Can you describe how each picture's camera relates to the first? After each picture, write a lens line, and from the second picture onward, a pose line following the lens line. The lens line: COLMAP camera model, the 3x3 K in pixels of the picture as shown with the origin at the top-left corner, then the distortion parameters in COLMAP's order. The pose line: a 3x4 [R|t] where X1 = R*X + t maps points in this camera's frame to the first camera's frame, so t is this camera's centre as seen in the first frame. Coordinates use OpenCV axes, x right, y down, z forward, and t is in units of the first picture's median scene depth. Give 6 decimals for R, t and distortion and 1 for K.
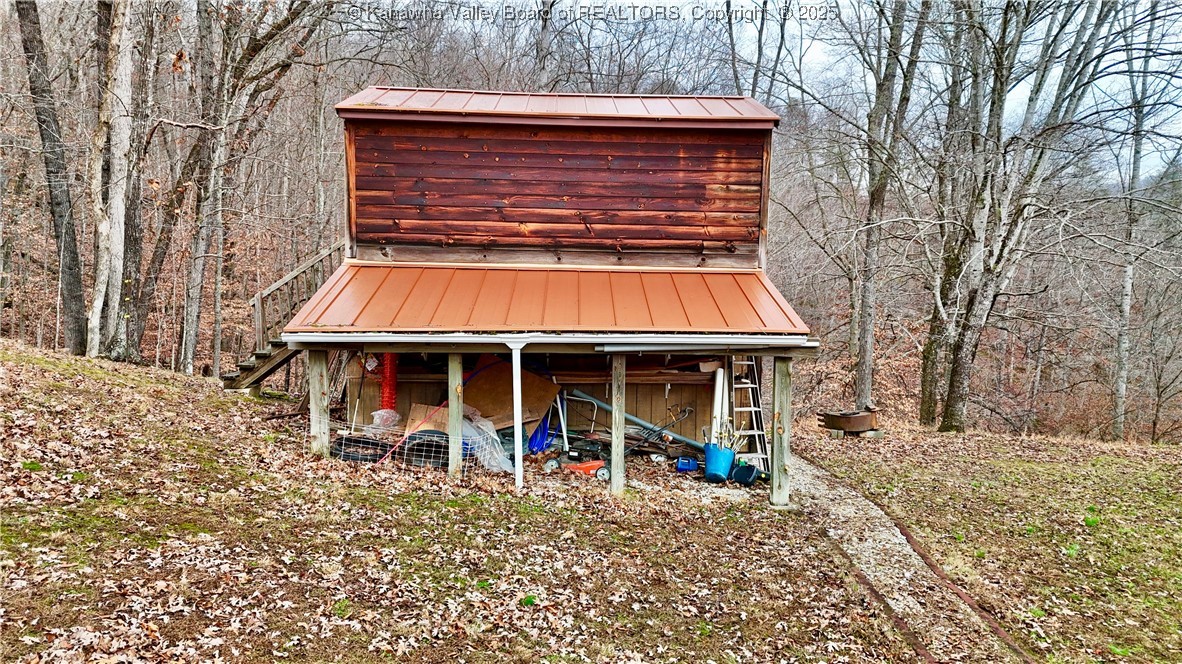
lens RADIAL K [[866.5, 0, 582.8], [0, 866.5, 327.1], [0, 0, 1]] dist [0.069341, -0.053488]
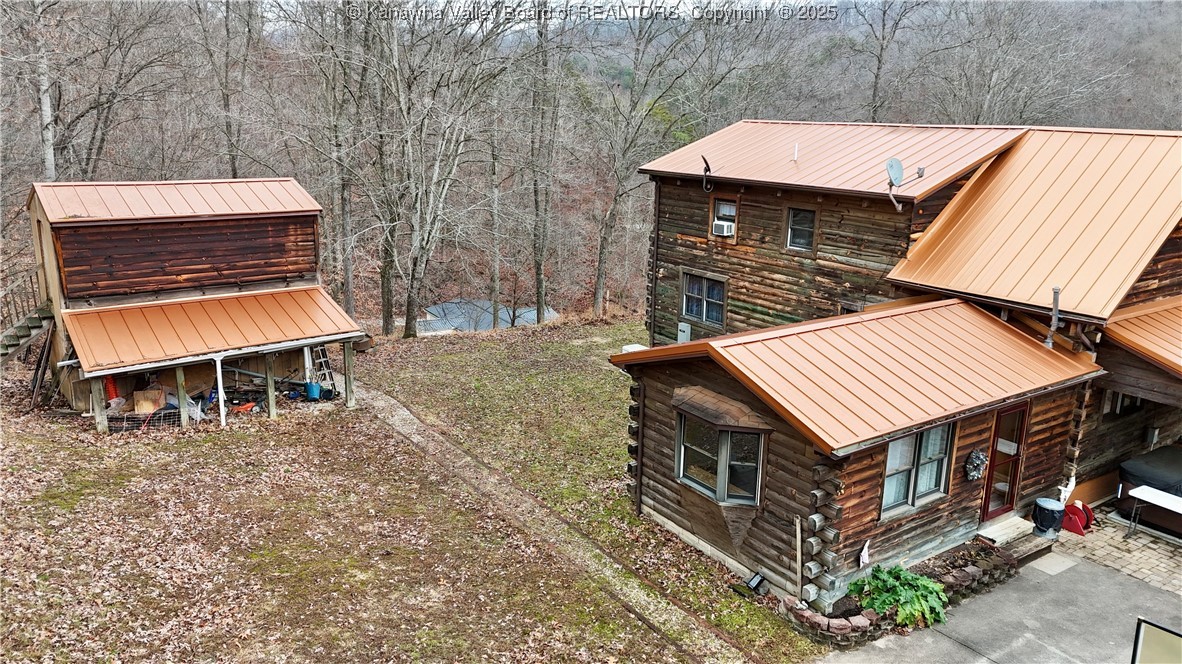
lens RADIAL K [[866.5, 0, 592.1], [0, 866.5, 332.7], [0, 0, 1]] dist [0.069341, -0.053488]
pose [[0.796751, -0.149438, 0.585539, -0.451656], [0.039894, 0.979835, 0.195784, -0.316685], [-0.602990, -0.132631, 0.786646, -0.867790]]
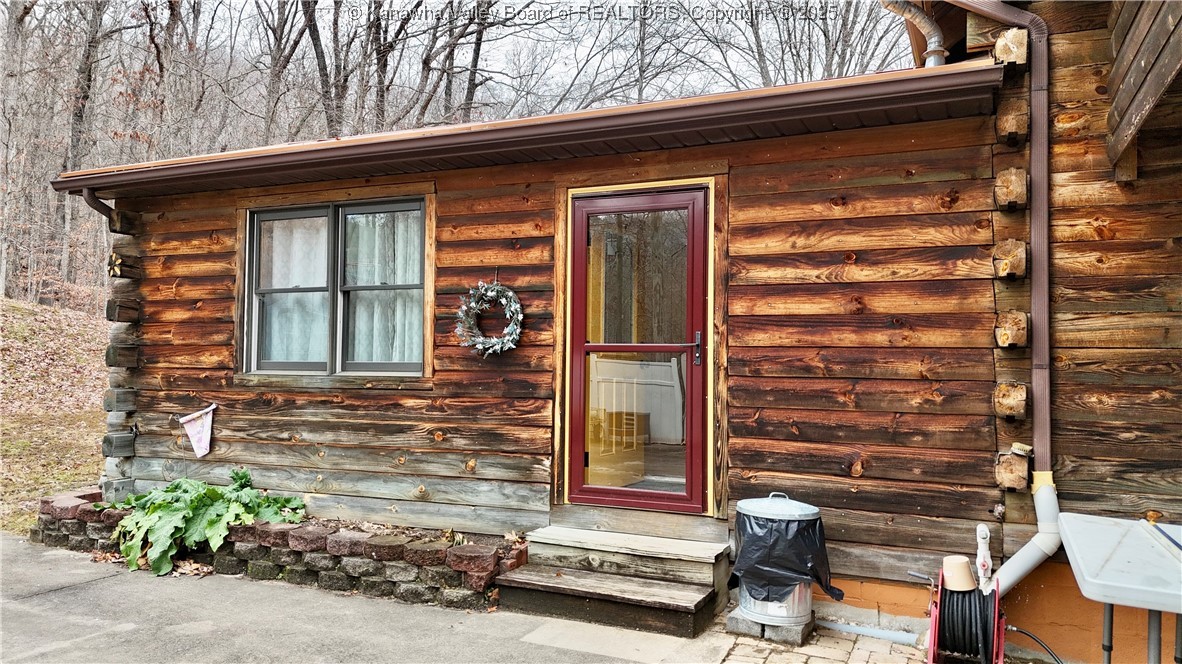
lens RADIAL K [[866.5, 0, 590.8], [0, 866.5, 332.2], [0, 0, 1]] dist [0.069341, -0.053488]
pose [[0.925415, -0.020307, -0.378410, 0.947804], [-0.027948, 0.992187, -0.121592, 0.207070], [0.377923, 0.123099, 0.917617, -0.688536]]
